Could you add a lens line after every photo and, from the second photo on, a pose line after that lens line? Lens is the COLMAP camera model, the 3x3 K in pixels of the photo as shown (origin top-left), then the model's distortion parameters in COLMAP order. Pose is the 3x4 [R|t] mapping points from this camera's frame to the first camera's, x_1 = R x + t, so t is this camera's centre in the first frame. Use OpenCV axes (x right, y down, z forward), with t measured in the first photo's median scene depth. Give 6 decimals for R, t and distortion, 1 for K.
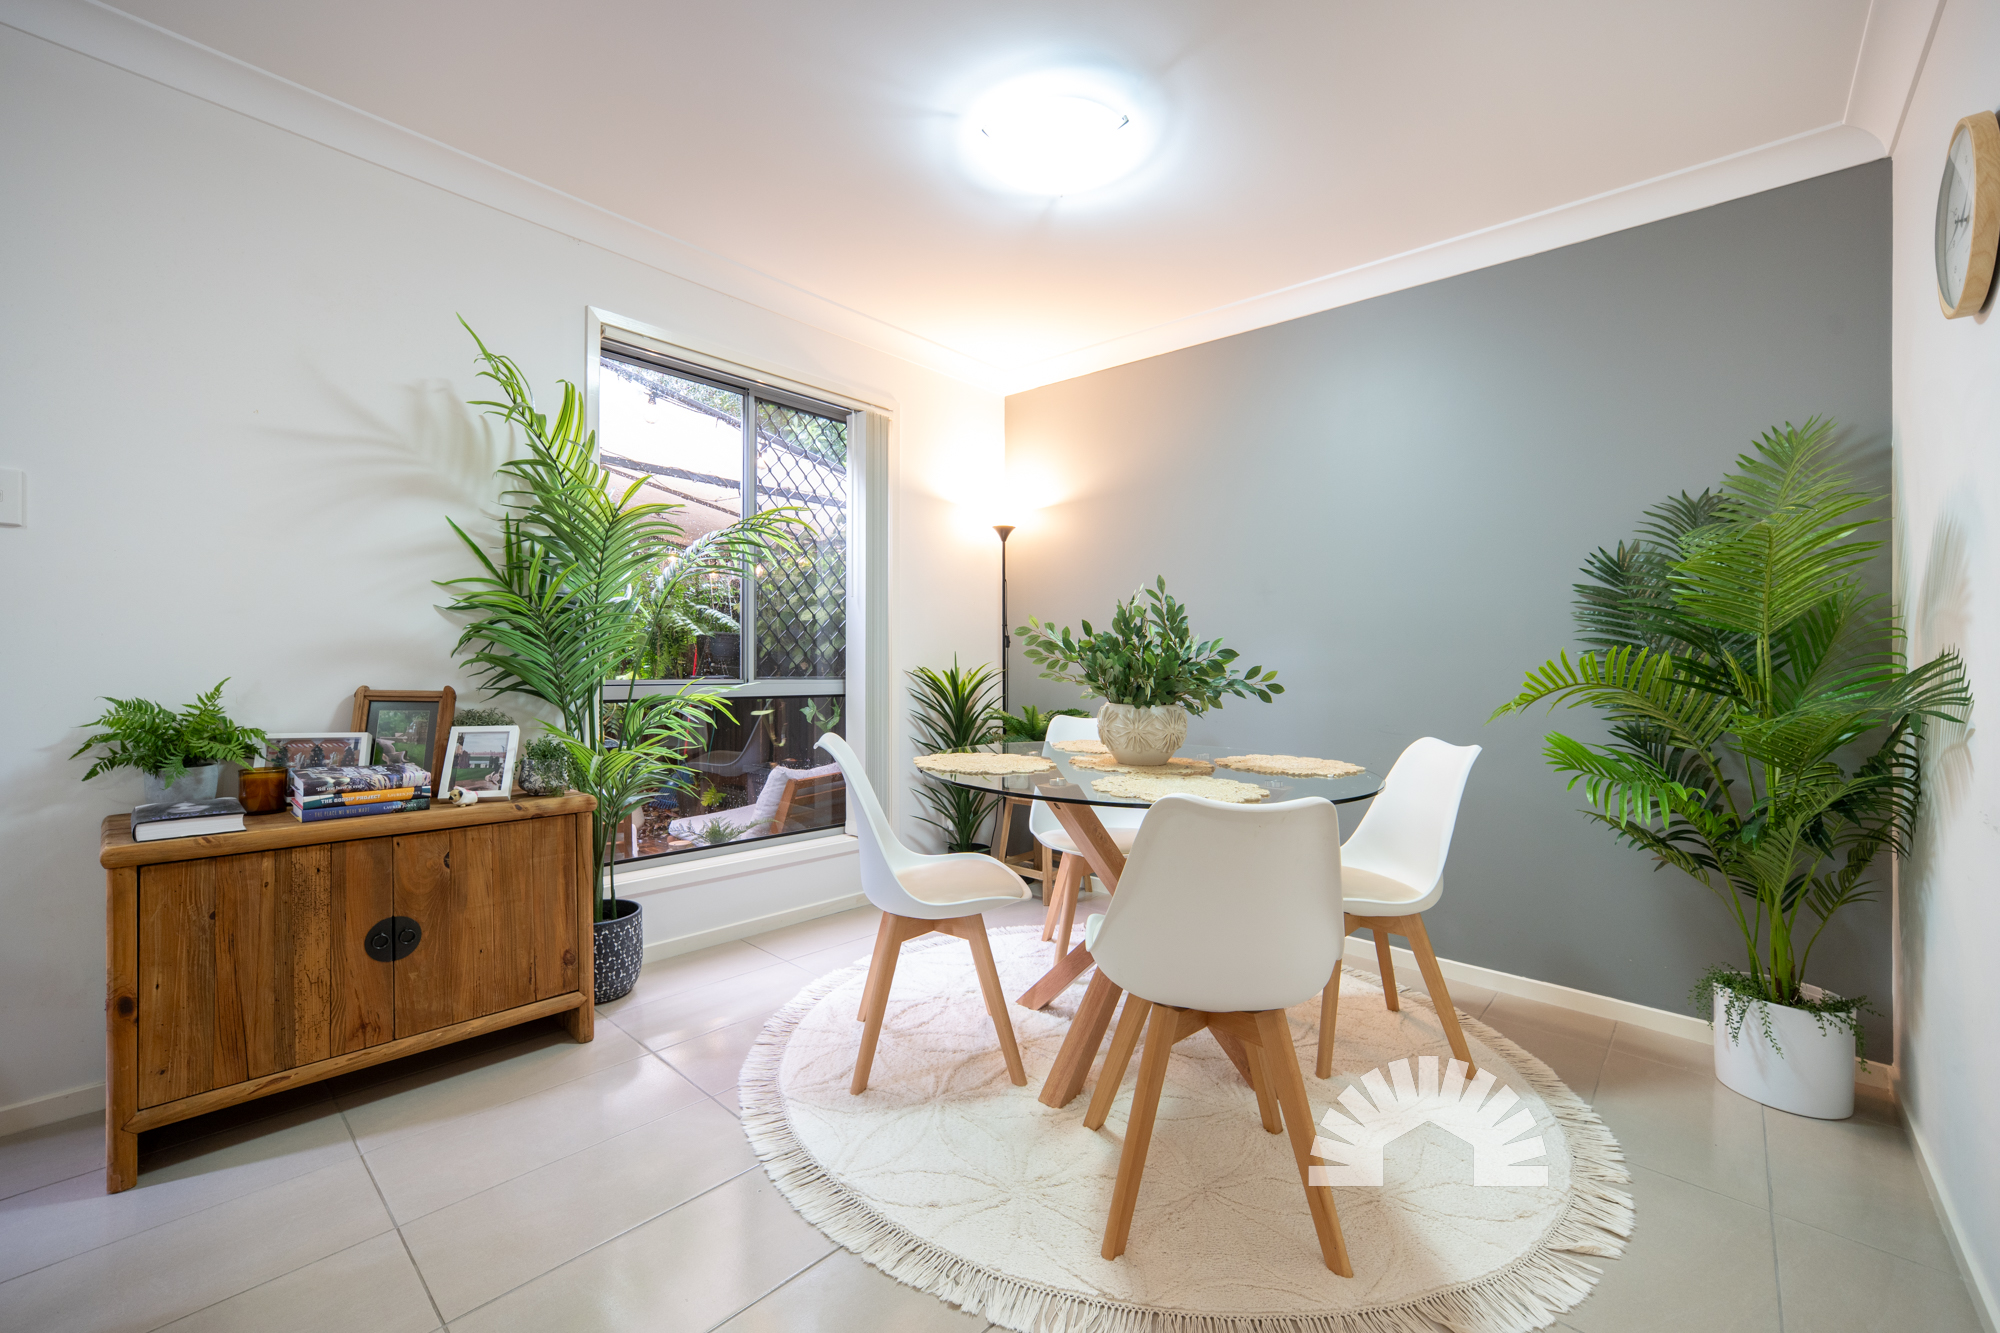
lens RADIAL K [[801.9, 0, 987.0], [0, 801.9, 655.0], [0, 0, 1]] dist [0.000491, 0.000375]
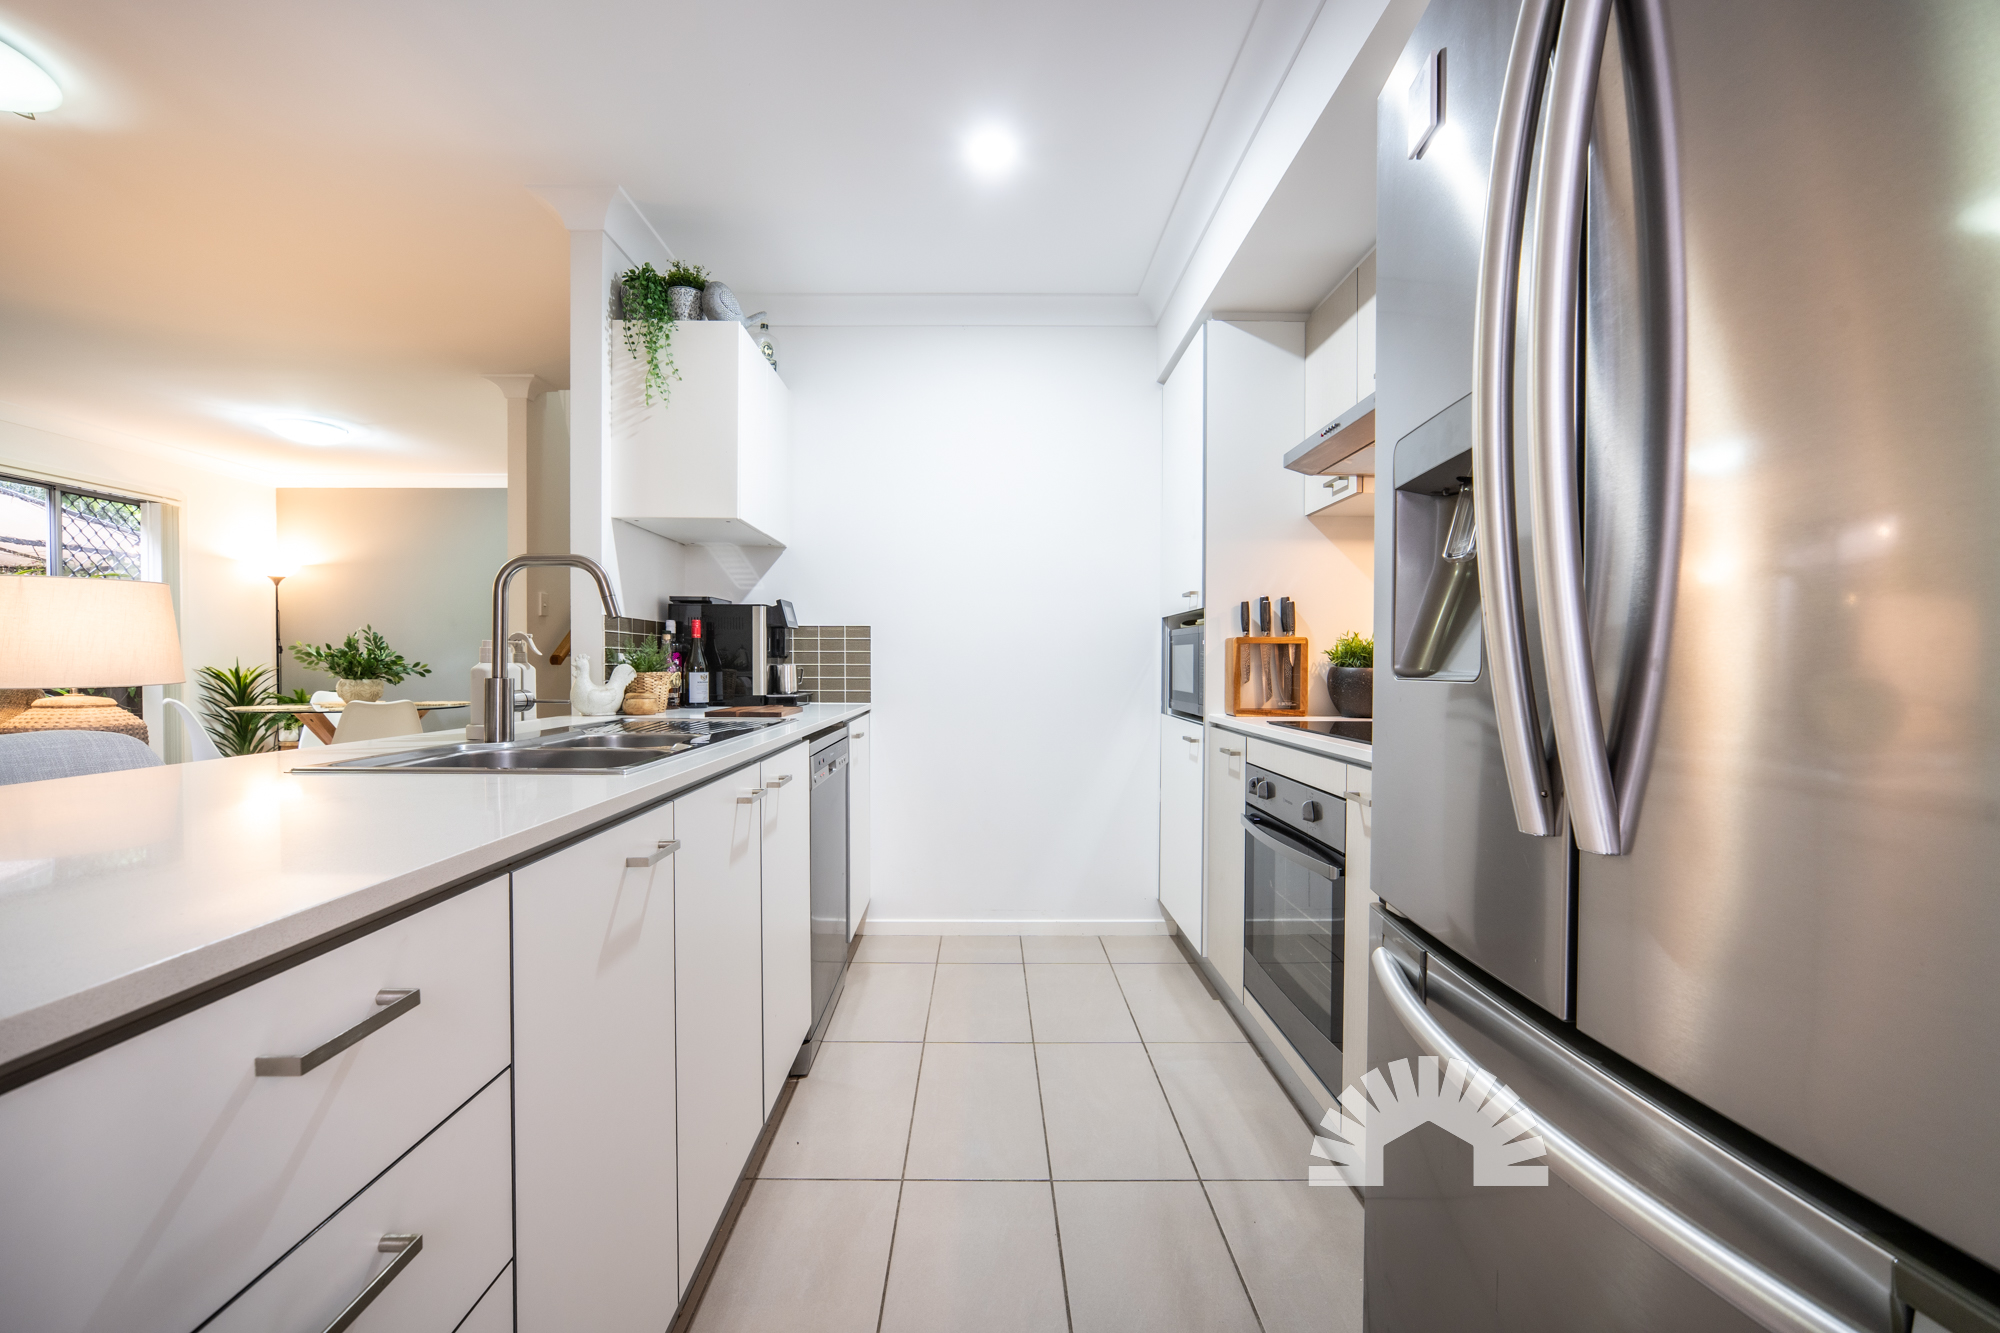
lens RADIAL K [[857.4, 0, 1000.0], [0, 857.4, 666.5], [0, 0, 1]] dist [-0.001936, -0.000189]
pose [[0.741532, -0.016956, 0.670703, -0.087843], [0.005913, 0.999807, 0.018739, -0.010174], [-0.670892, -0.009930, 0.741489, -1.931714]]
